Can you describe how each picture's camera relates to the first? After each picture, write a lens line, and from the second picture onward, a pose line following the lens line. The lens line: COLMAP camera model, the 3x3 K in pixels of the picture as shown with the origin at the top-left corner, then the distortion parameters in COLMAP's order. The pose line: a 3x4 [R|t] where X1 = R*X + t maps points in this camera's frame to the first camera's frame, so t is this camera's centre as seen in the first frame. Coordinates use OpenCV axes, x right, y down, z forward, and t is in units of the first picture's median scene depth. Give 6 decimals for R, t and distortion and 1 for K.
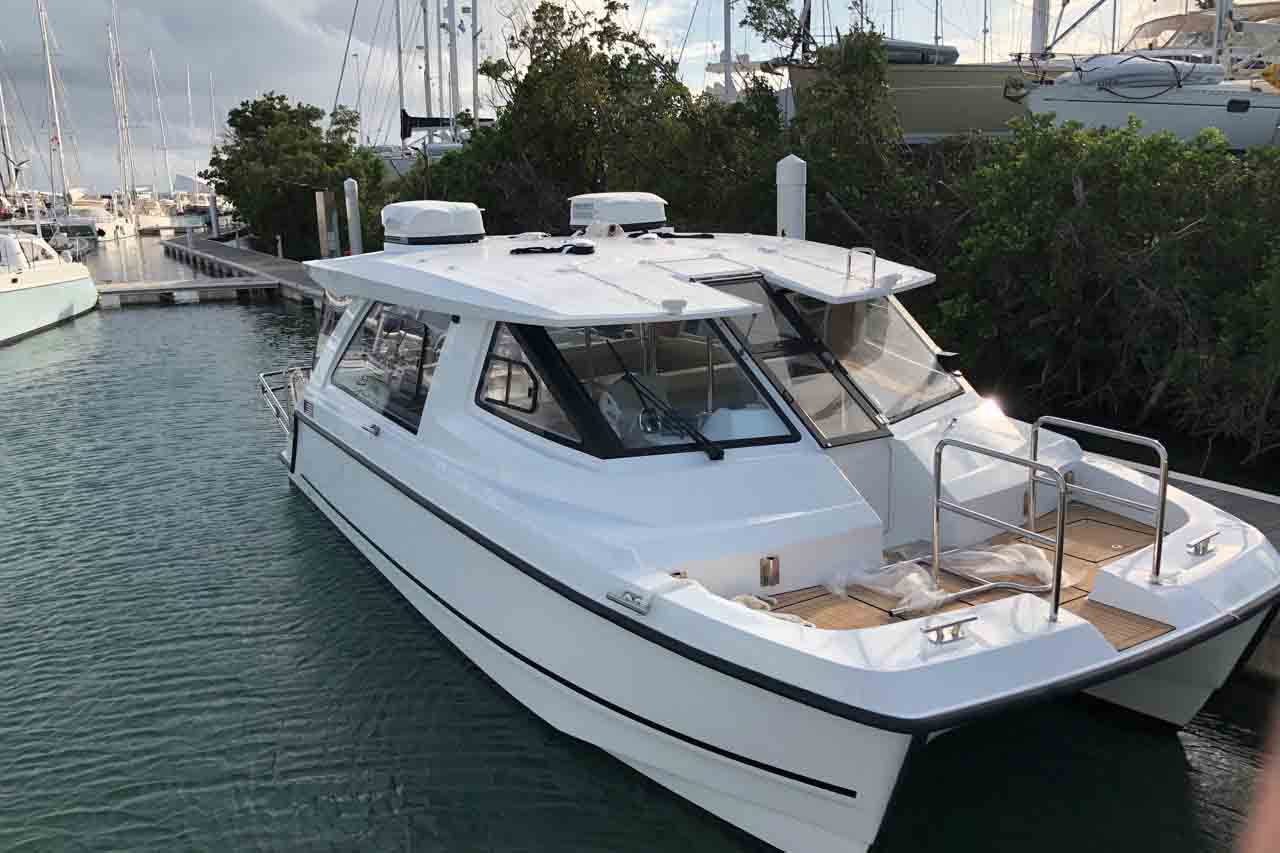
lens RADIAL K [[1023.7, 0, 640.0], [0, 1023.7, 426.5], [0, 0, 1]] dist [0.008870, -0.002970]
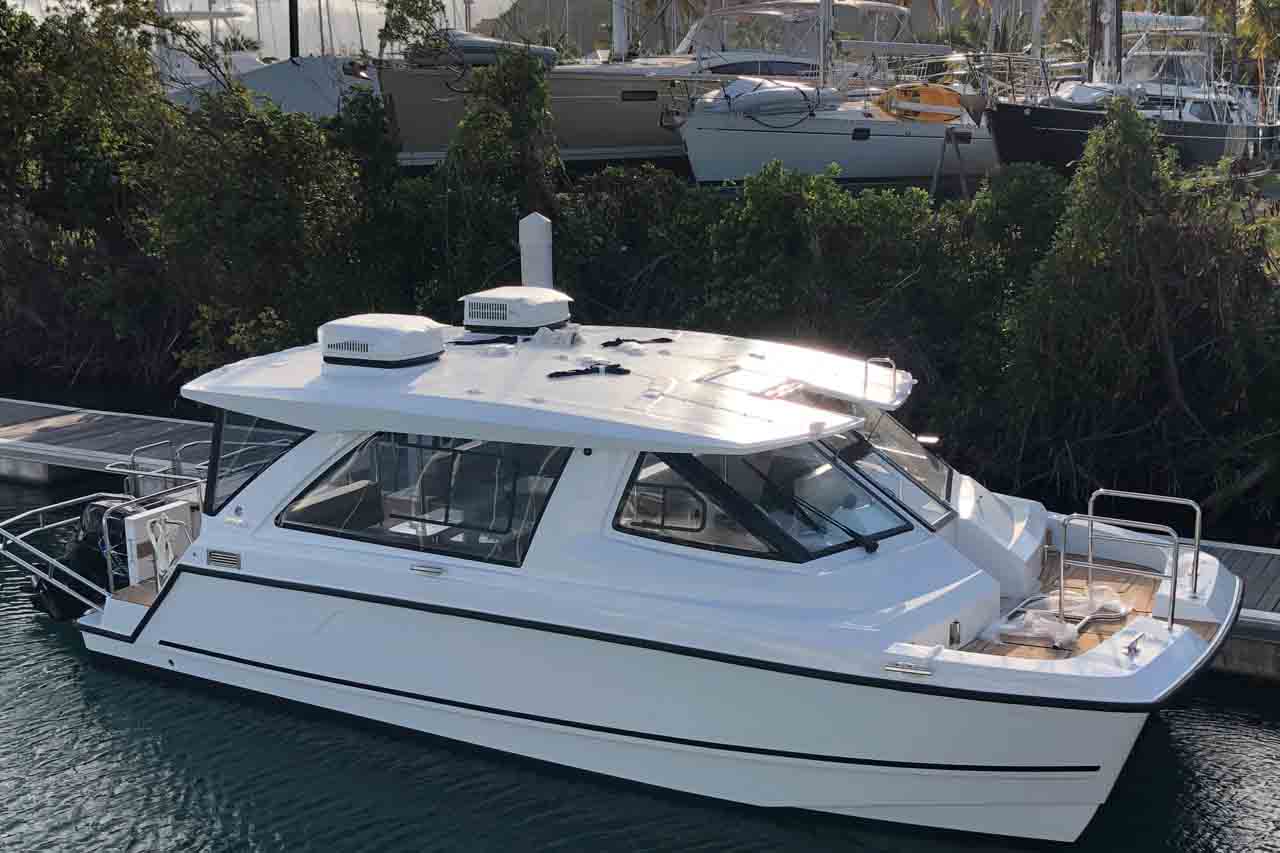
lens RADIAL K [[1485.5, 0, 640.0], [0, 1485.5, 426.5], [0, 0, 1]] dist [0.018569, 0.016725]
pose [[0.880419, -0.083369, 0.466810, -0.850893], [0.104879, 0.994279, -0.020234, -0.094683], [-0.462453, 0.066773, 0.884126, -0.385172]]
